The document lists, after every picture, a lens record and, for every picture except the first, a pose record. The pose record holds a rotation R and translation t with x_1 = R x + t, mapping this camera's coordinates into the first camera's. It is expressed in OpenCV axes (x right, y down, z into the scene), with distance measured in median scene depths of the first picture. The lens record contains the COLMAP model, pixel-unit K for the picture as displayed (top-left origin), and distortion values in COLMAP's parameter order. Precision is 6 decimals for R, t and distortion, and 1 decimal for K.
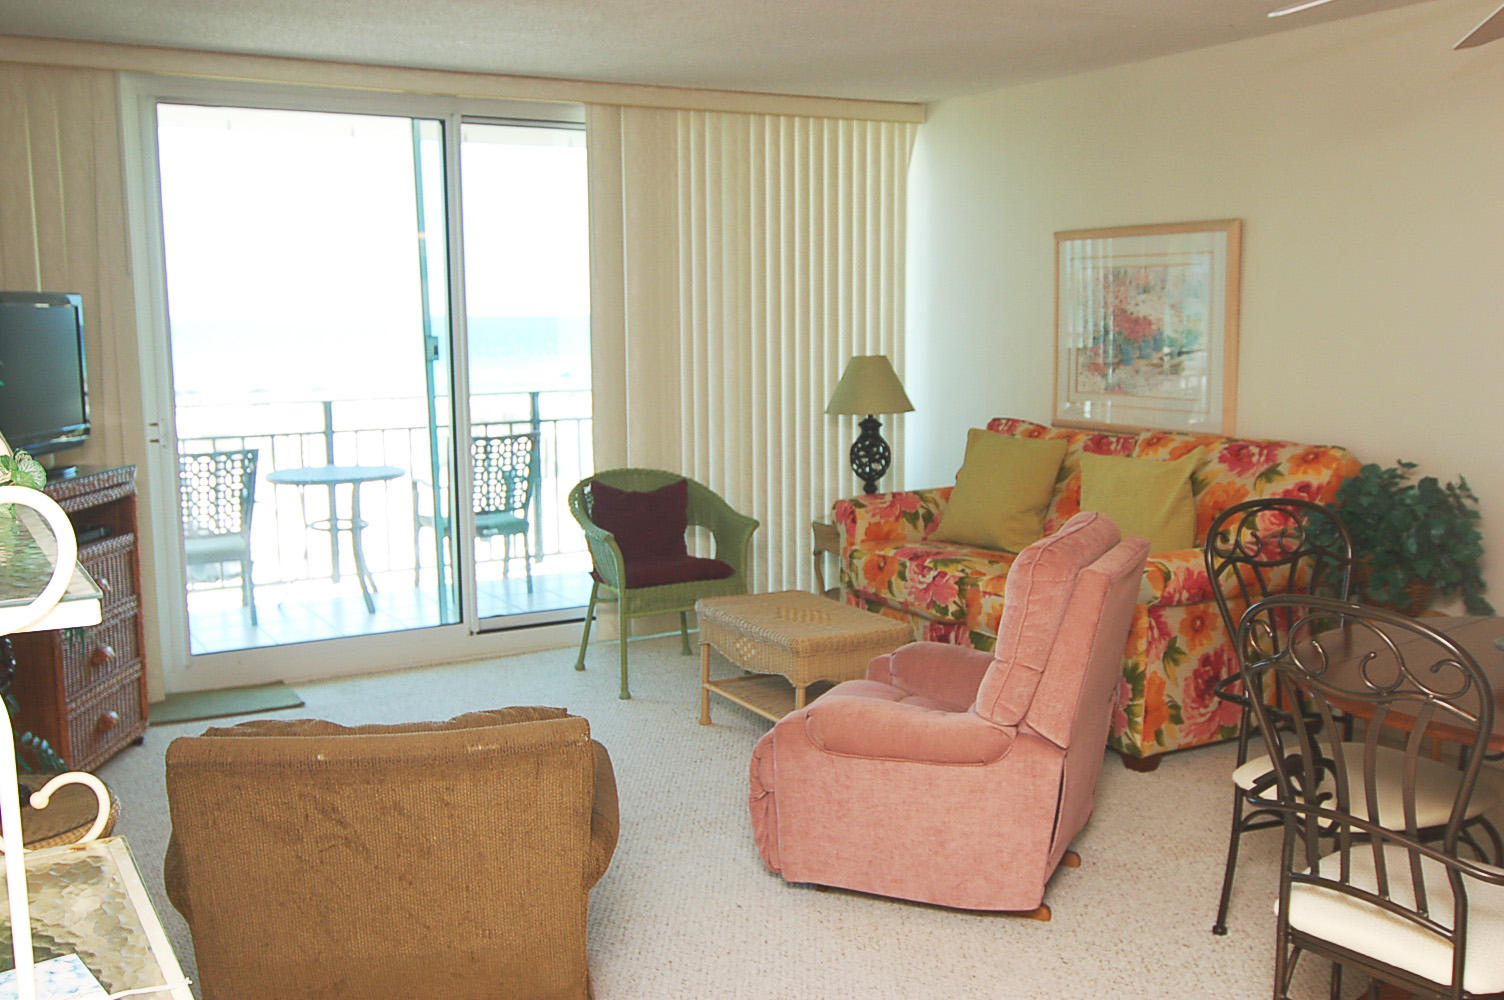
lens RADIAL K [[1467.6, 0, 747.9], [0, 1467.6, 490.8], [0, 0, 1]] dist [-0.000616, 0.000000]
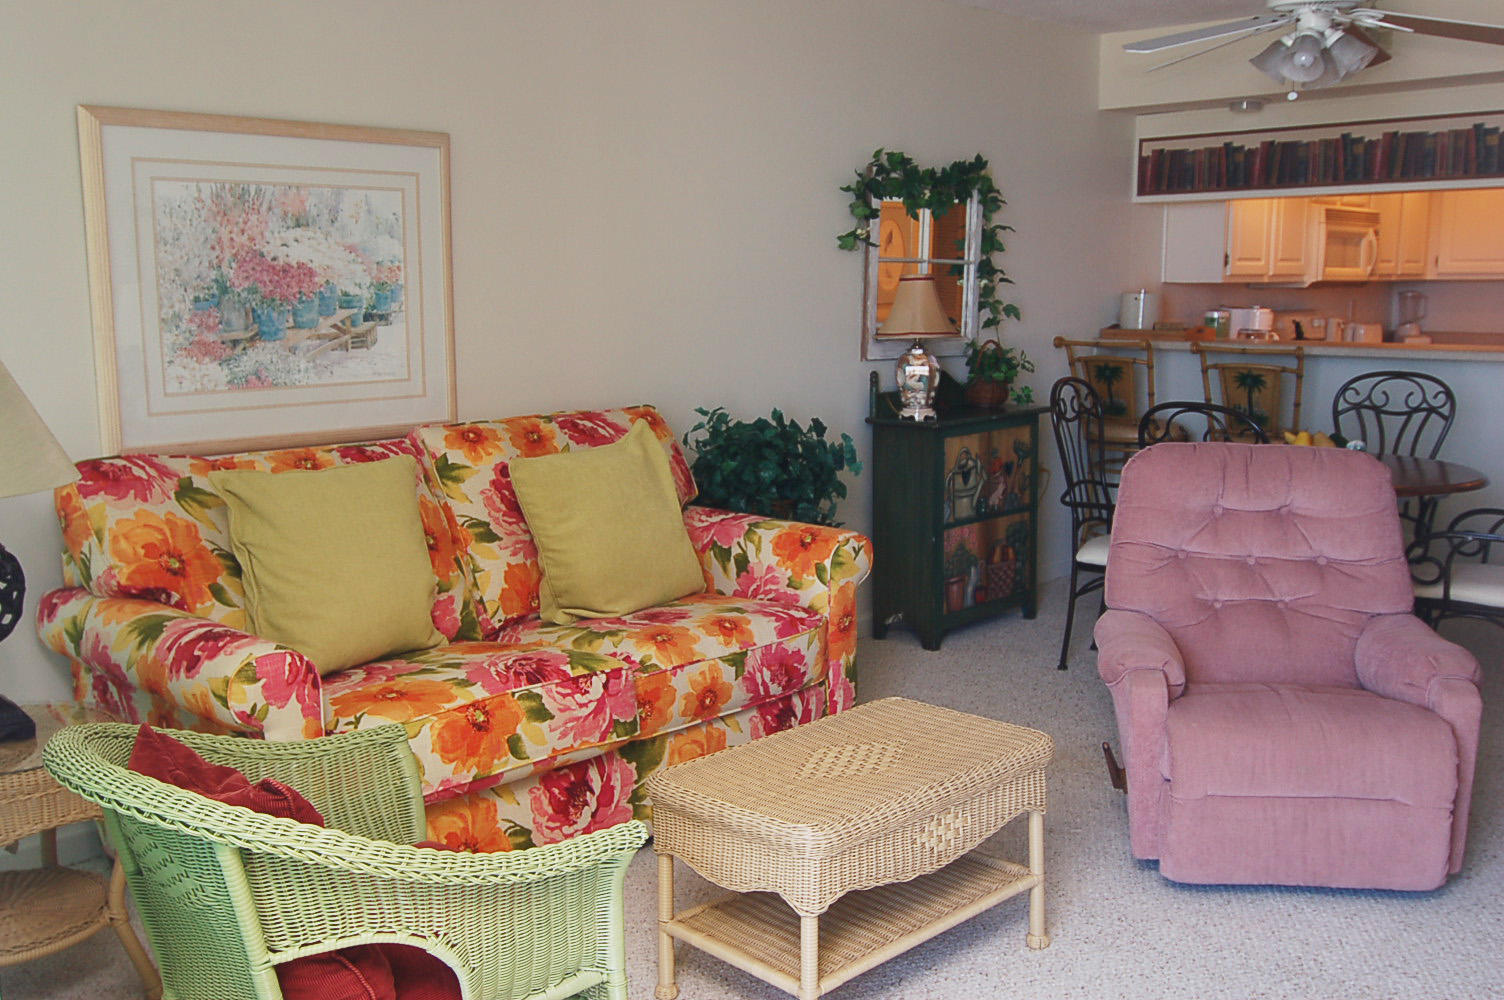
lens RADIAL K [[1467.6, 0, 753.8], [0, 1467.6, 503.7], [0, 0, 1]] dist [-0.000616, 0.000000]
pose [[-0.280666, -0.132981, 0.950549, -0.447098], [0.126128, 0.976657, 0.173875, -0.109503], [-0.951482, 0.168691, -0.257342, 1.062782]]
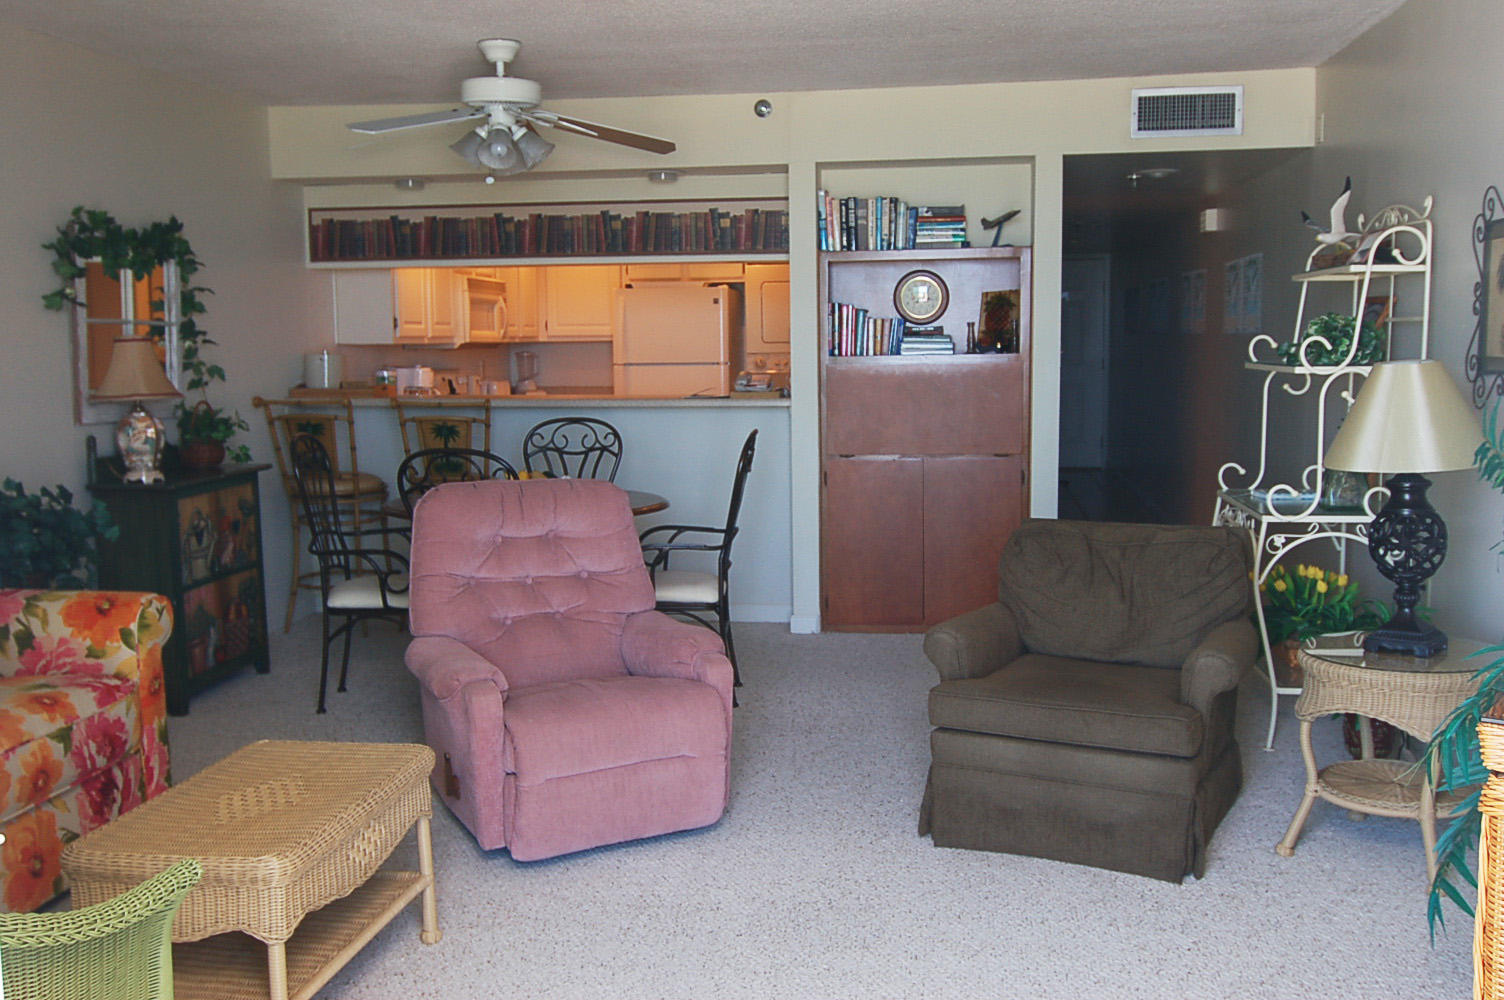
lens RADIAL K [[1467.6, 0, 759.9], [0, 1467.6, 500.7], [0, 0, 1]] dist [-0.000616, 0.000000]
pose [[-0.794674, -0.049525, 0.605013, -0.438688], [0.091150, 0.975631, 0.199588, -0.123895], [-0.600154, 0.213754, -0.770795, 1.200752]]
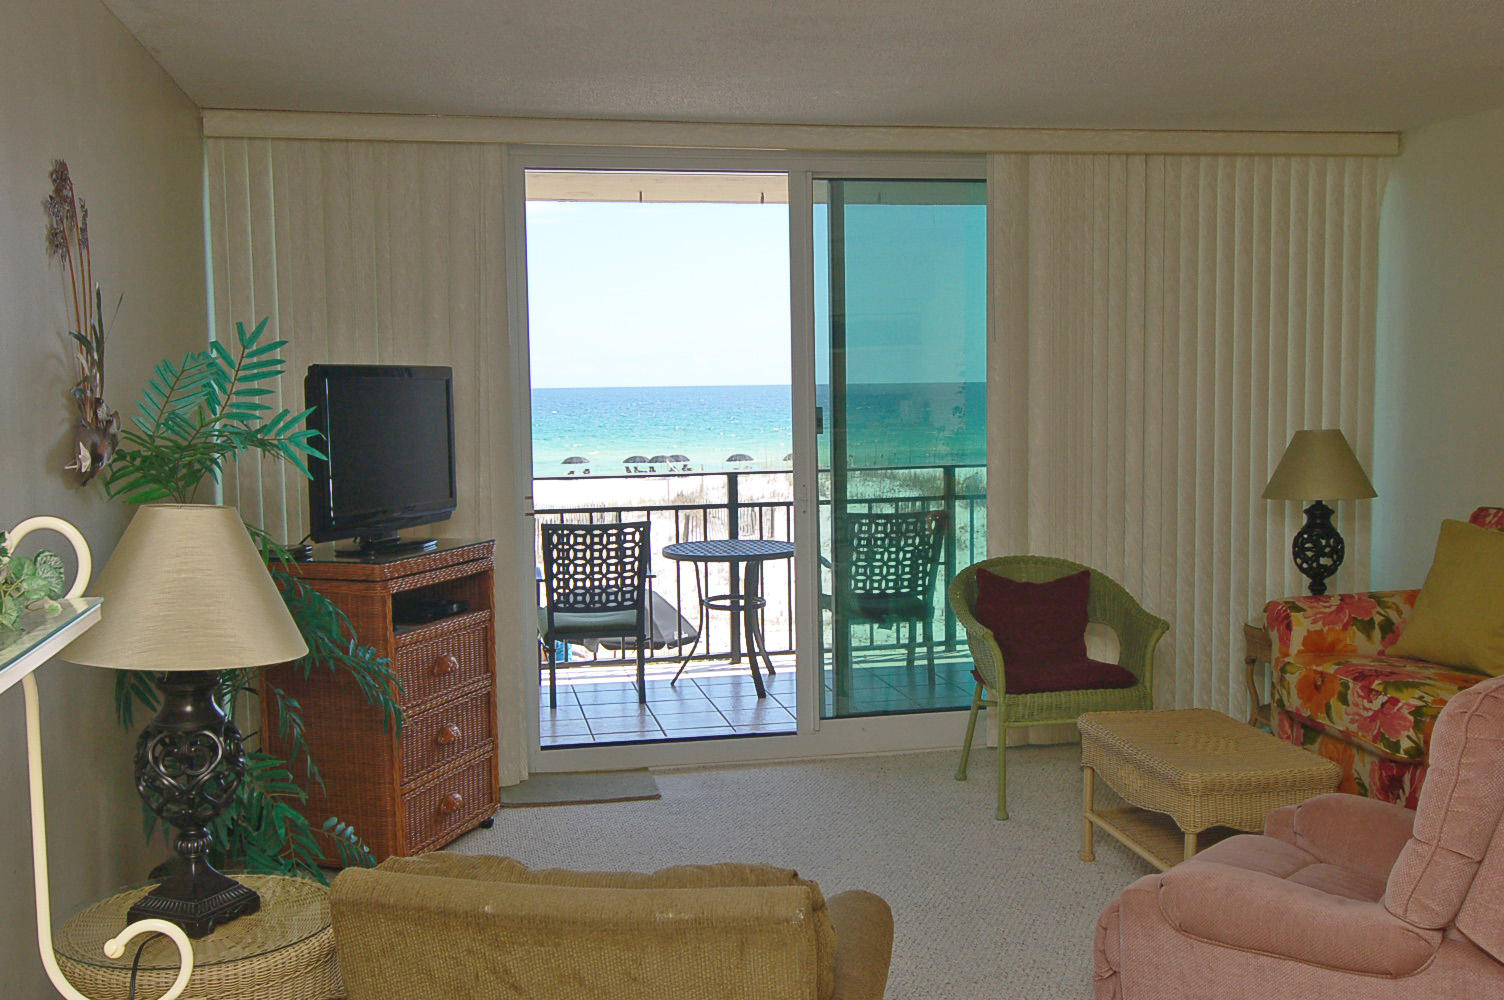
lens RADIAL K [[1467.6, 0, 777.2], [0, 1467.6, 495.5], [0, 0, 1]] dist [-0.000616, 0.000000]
pose [[0.948755, 0.019229, -0.315427, 0.061912], [-0.032910, 0.998732, -0.038104, -0.014083], [0.314294, 0.046532, 0.948184, 0.115780]]
